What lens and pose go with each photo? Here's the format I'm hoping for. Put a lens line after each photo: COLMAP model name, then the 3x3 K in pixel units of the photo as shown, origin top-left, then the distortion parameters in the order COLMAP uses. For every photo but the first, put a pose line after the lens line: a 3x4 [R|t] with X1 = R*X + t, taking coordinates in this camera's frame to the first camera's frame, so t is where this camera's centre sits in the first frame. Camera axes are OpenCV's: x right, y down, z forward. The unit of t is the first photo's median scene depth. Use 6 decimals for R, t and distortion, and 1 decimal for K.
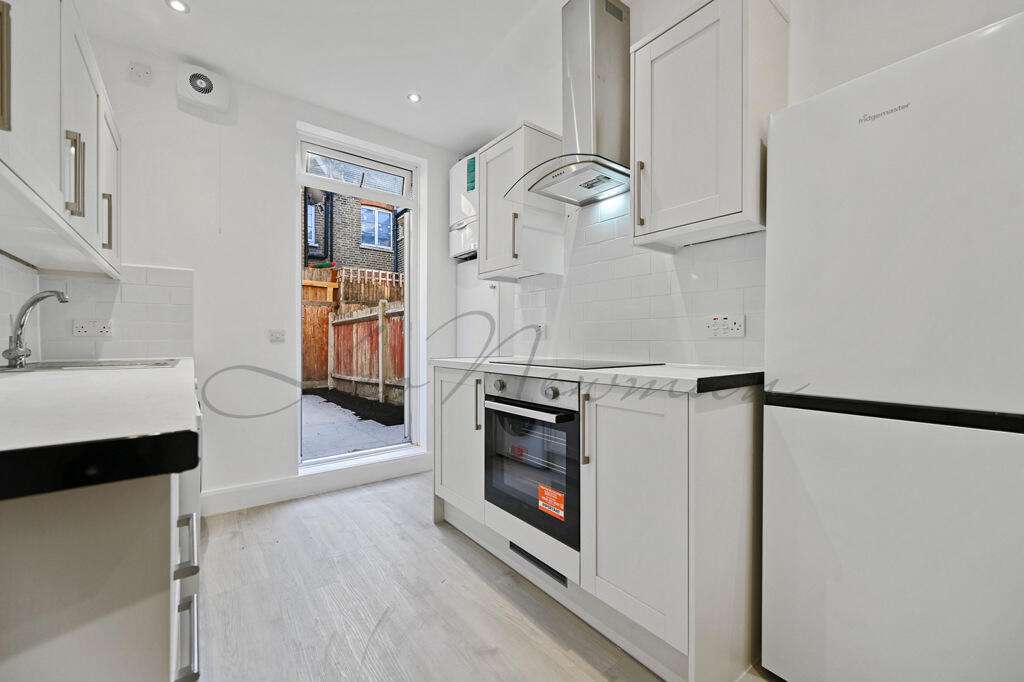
lens RADIAL K [[411.2, 0, 512.9], [0, 411.2, 342.9], [0, 0, 1]] dist [-0.001101, -0.000144]
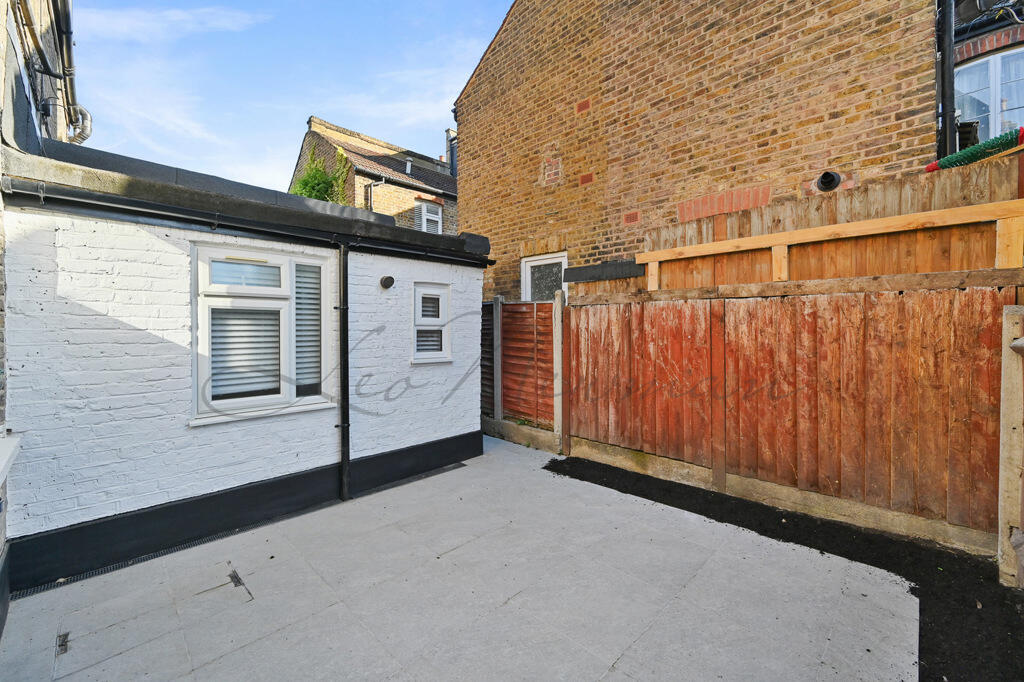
lens RADIAL K [[411.2, 0, 505.9], [0, 411.2, 334.7], [0, 0, 1]] dist [-0.001101, -0.000144]
pose [[0.117578, 0.006771, -0.993041, -0.203228], [-0.001507, 0.999977, 0.006640, -0.055451], [0.993063, 0.000716, 0.117585, 0.621337]]
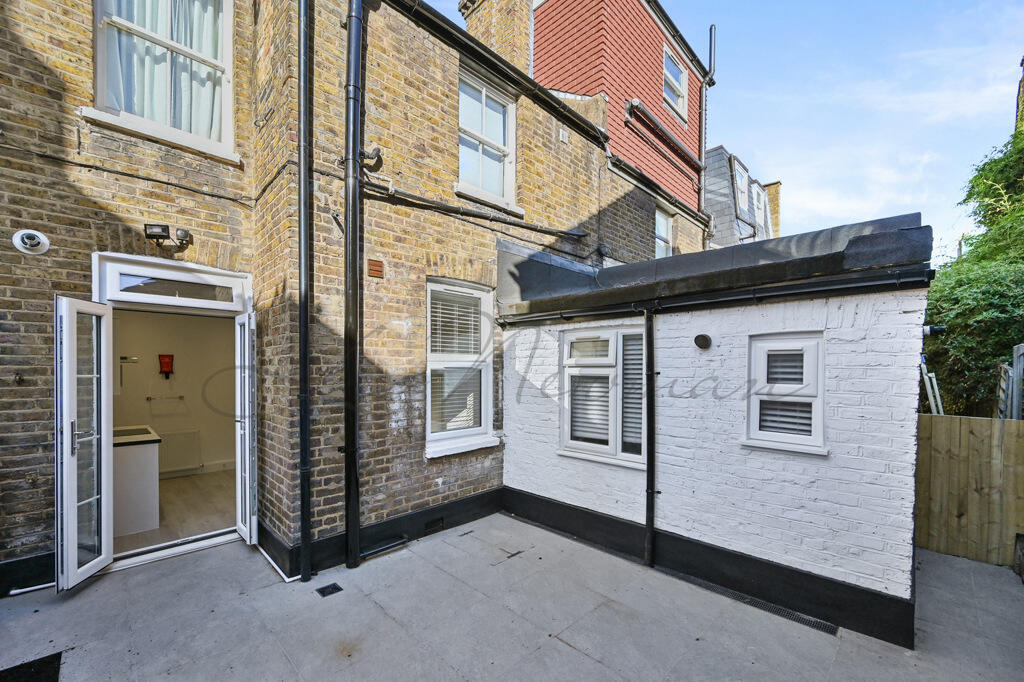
lens RADIAL K [[411.2, 0, 515.8], [0, 411.2, 372.9], [0, 0, 1]] dist [-0.001101, -0.000144]
pose [[-0.990524, -0.003701, -0.137292, -0.600113], [-0.006021, 0.999846, 0.016485, -0.106082], [0.137210, 0.017155, -0.990393, 1.081228]]
